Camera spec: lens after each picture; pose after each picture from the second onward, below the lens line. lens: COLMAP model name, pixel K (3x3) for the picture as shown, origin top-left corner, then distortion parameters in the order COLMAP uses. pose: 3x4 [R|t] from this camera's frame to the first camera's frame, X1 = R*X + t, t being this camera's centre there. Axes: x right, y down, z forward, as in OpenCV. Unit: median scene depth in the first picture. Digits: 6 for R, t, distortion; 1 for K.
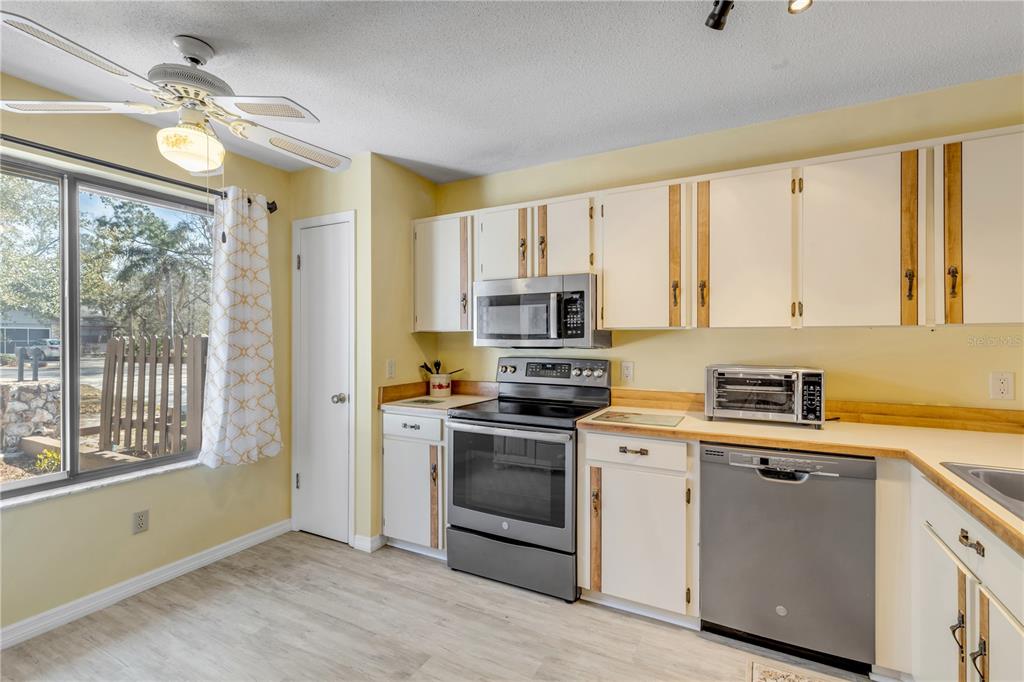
lens RADIAL K [[461.1, 0, 516.2], [0, 461.1, 338.1], [0, 0, 1]] dist [0.005153, -0.000383]
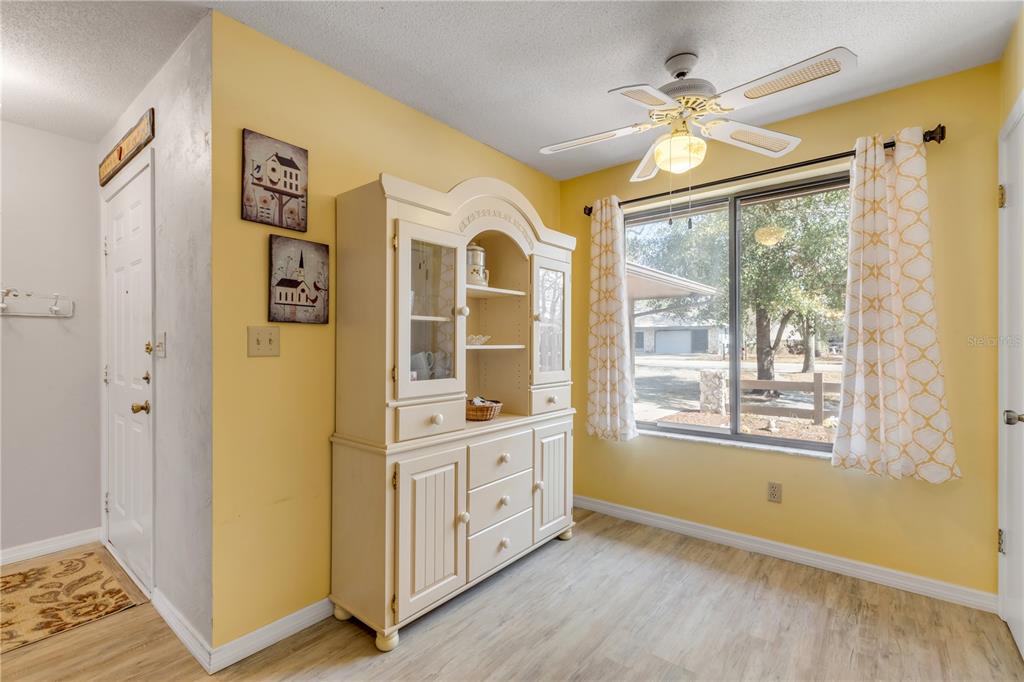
lens RADIAL K [[461.1, 0, 510.6], [0, 461.1, 339.8], [0, 0, 1]] dist [0.005153, -0.000383]
pose [[-0.193444, -0.003103, -0.981106, 0.376017], [0.006459, 0.999969, -0.004436, 0.040569], [0.981090, -0.007195, -0.193418, 0.611224]]
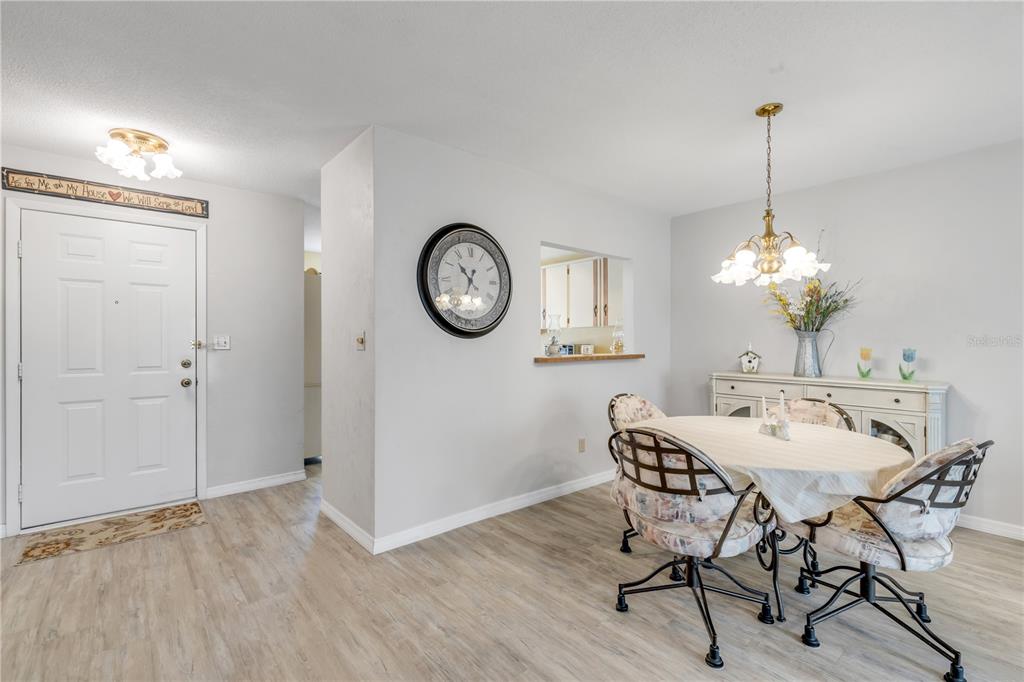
lens RADIAL K [[461.1, 0, 509.7], [0, 461.1, 340.0], [0, 0, 1]] dist [0.005153, -0.000383]
pose [[0.925301, -0.002487, -0.379225, 1.095086], [0.002799, 0.999996, 0.000271, 0.035292], [0.379223, -0.001312, 0.925305, -1.245966]]
